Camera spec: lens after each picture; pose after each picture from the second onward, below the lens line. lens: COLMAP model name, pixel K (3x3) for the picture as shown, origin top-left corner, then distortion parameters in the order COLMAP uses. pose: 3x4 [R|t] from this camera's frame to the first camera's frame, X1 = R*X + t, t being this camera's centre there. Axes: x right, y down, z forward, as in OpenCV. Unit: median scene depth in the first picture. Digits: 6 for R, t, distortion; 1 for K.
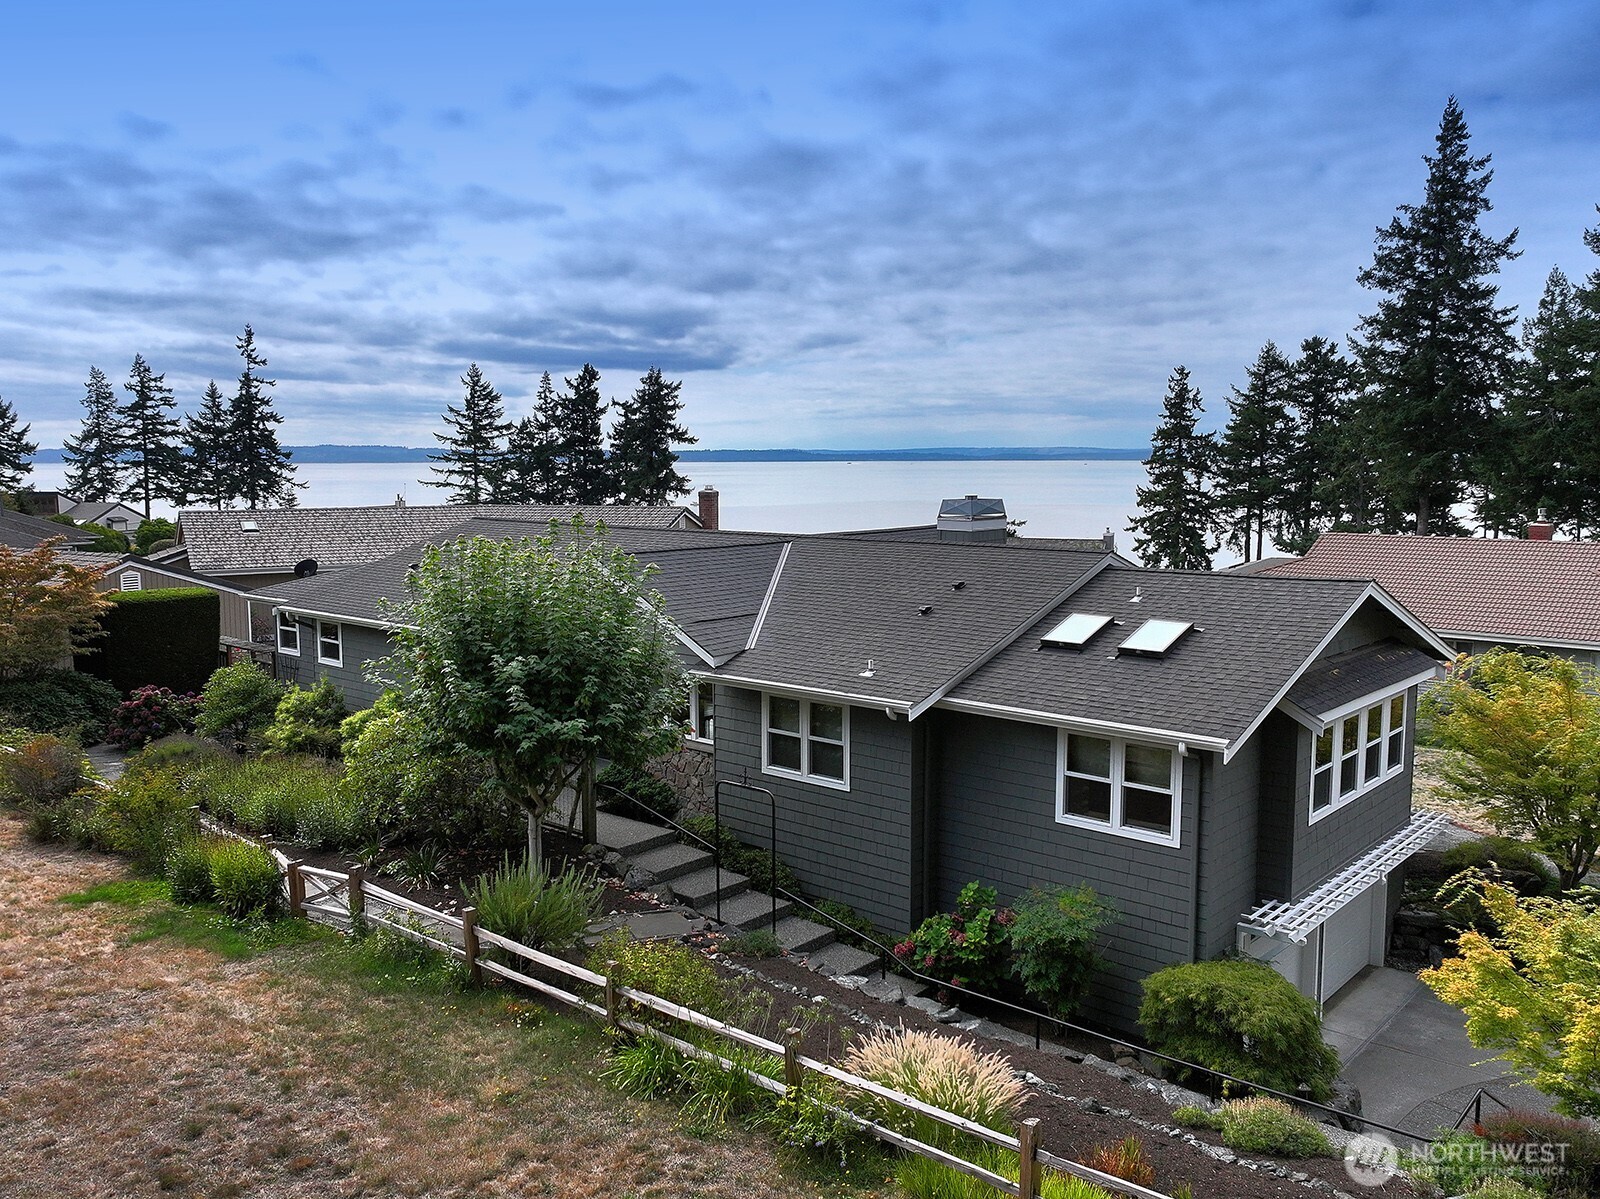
lens RADIAL K [[1291.6, 0, 802.7], [0, 1291.6, 595.6], [0, 0, 1]] dist [-0.002720, 0.013269]
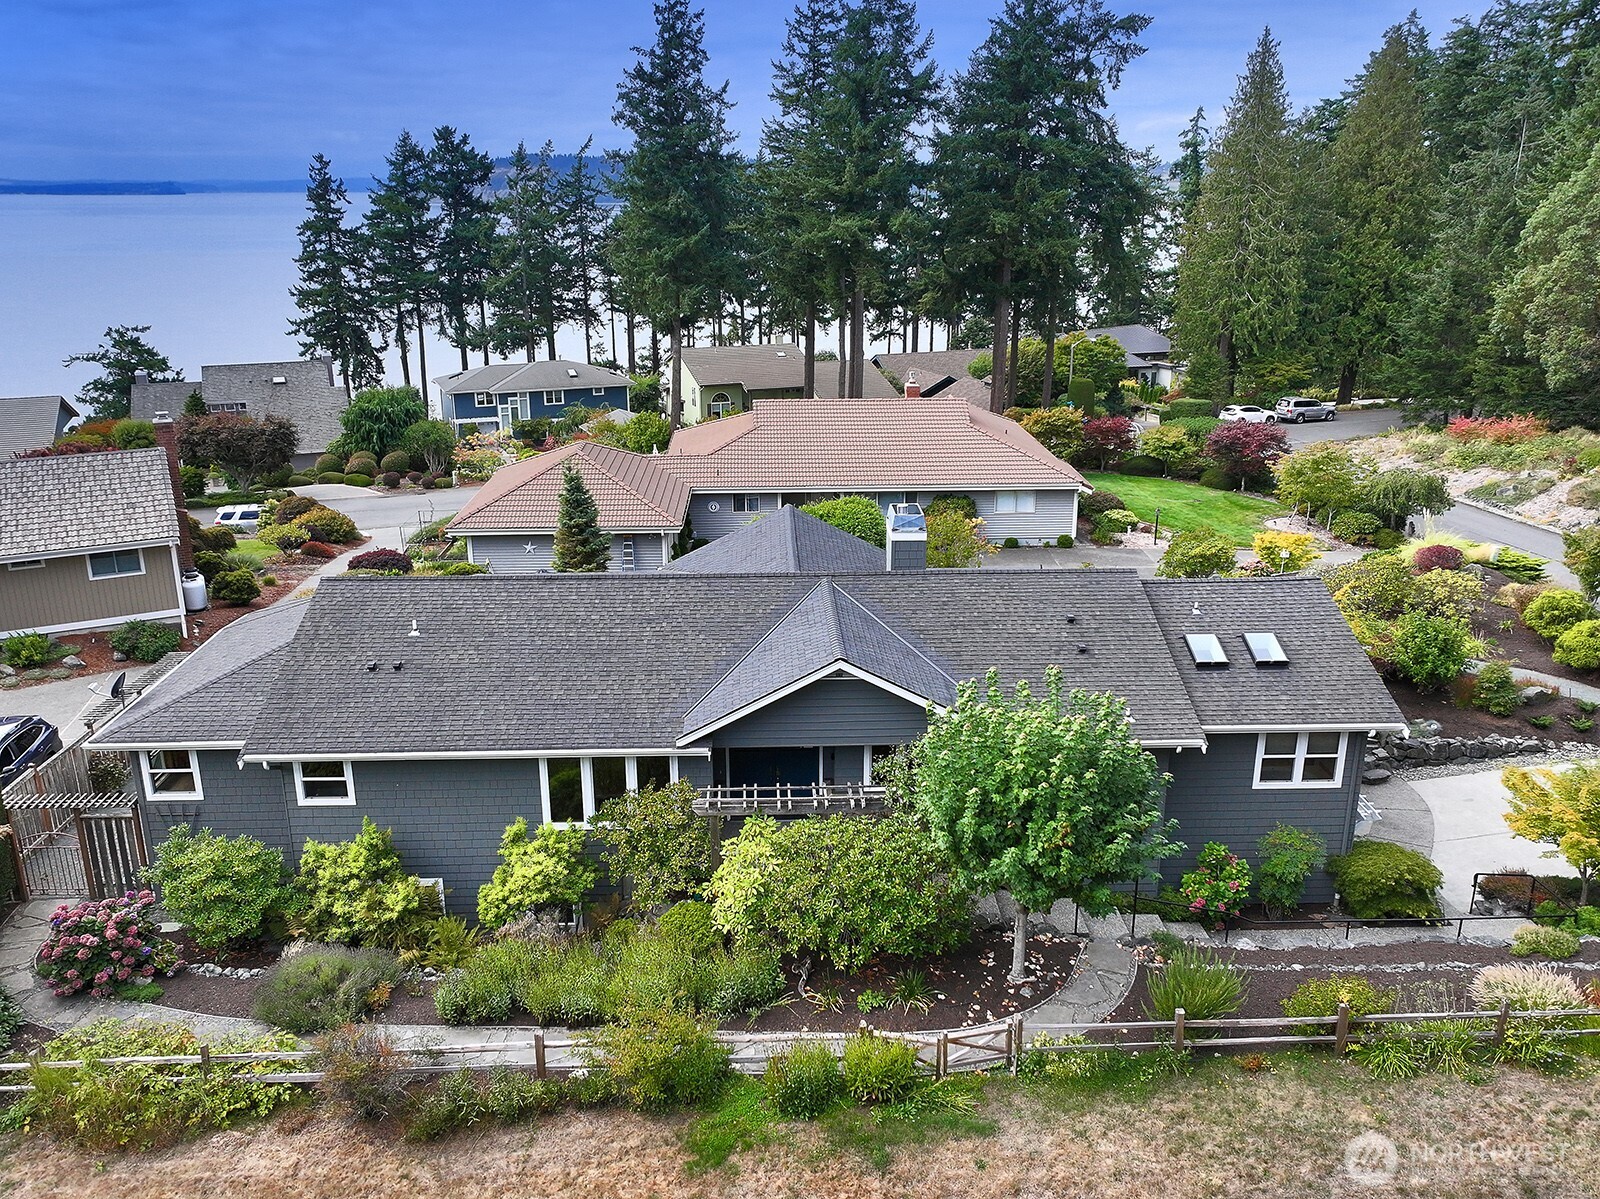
lens RADIAL K [[1291.6, 0, 802.7], [0, 1291.6, 595.6], [0, 0, 1]] dist [-0.002720, 0.013269]
pose [[0.729913, -0.207226, 0.651371, -0.133197], [0.075316, 0.971518, 0.224679, -0.049792], [-0.679378, -0.114938, 0.724731, 0.037360]]
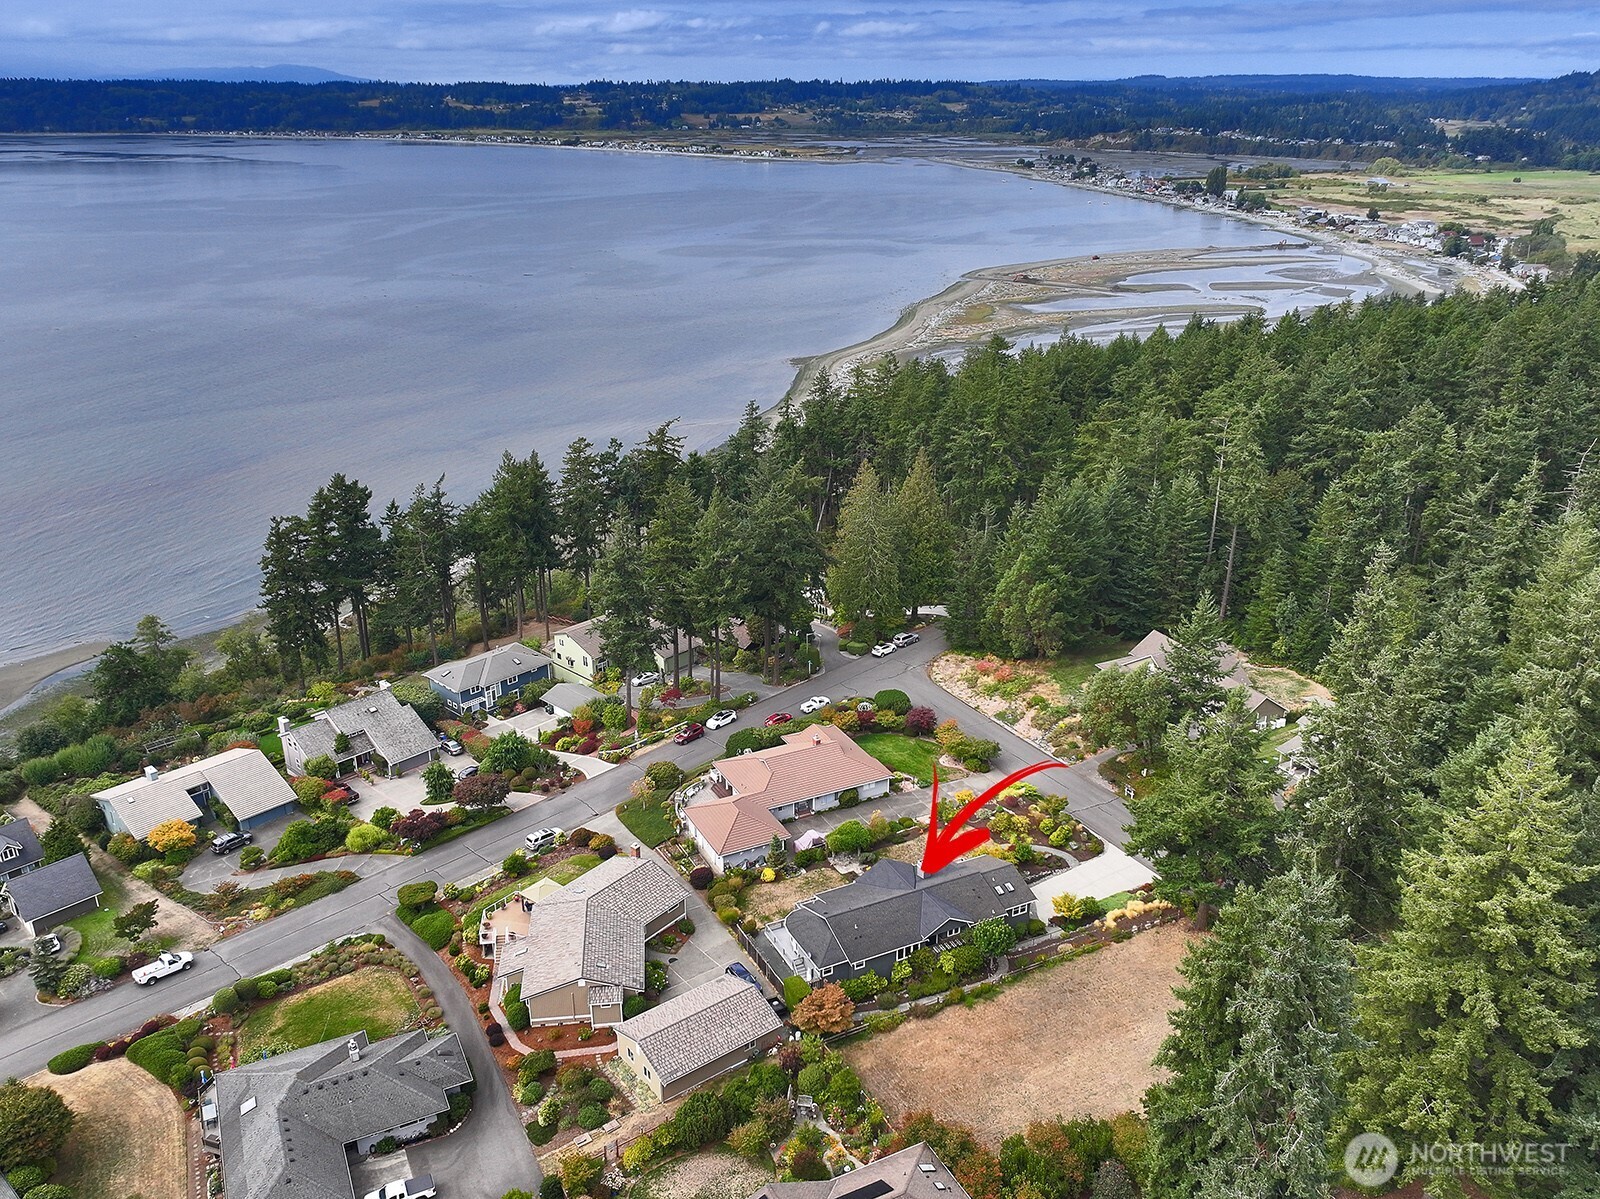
lens RADIAL K [[1291.6, 0, 802.7], [0, 1291.6, 595.6], [0, 0, 1]] dist [-0.002720, 0.013269]
pose [[0.380093, -0.340923, 0.859826, -0.741794], [0.102484, 0.939392, 0.327168, -0.506729], [-0.919253, -0.036236, 0.391996, -0.092139]]
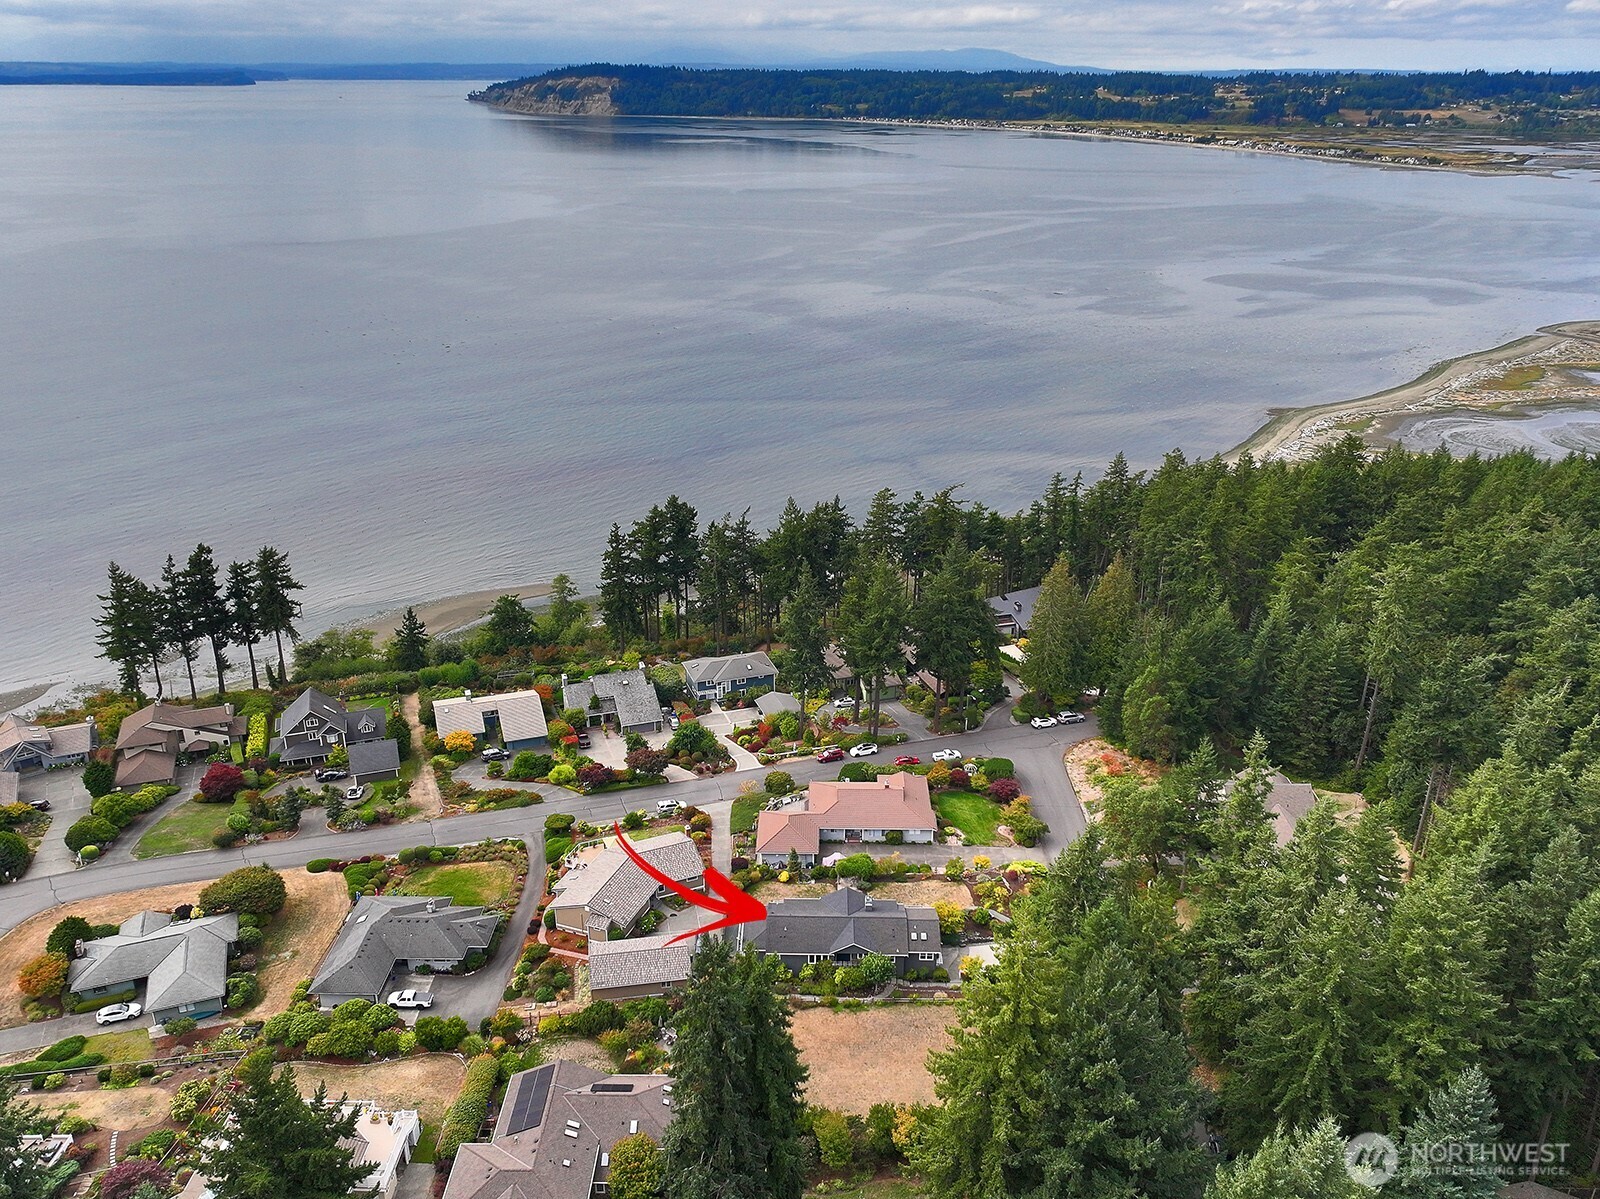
lens RADIAL K [[1291.6, 0, 802.7], [0, 1291.6, 595.6], [0, 0, 1]] dist [-0.002720, 0.013269]
pose [[0.762758, -0.242982, 0.599300, -0.655198], [0.066786, 0.951370, 0.300725, -0.629875], [-0.643227, -0.189355, 0.741892, -0.592062]]
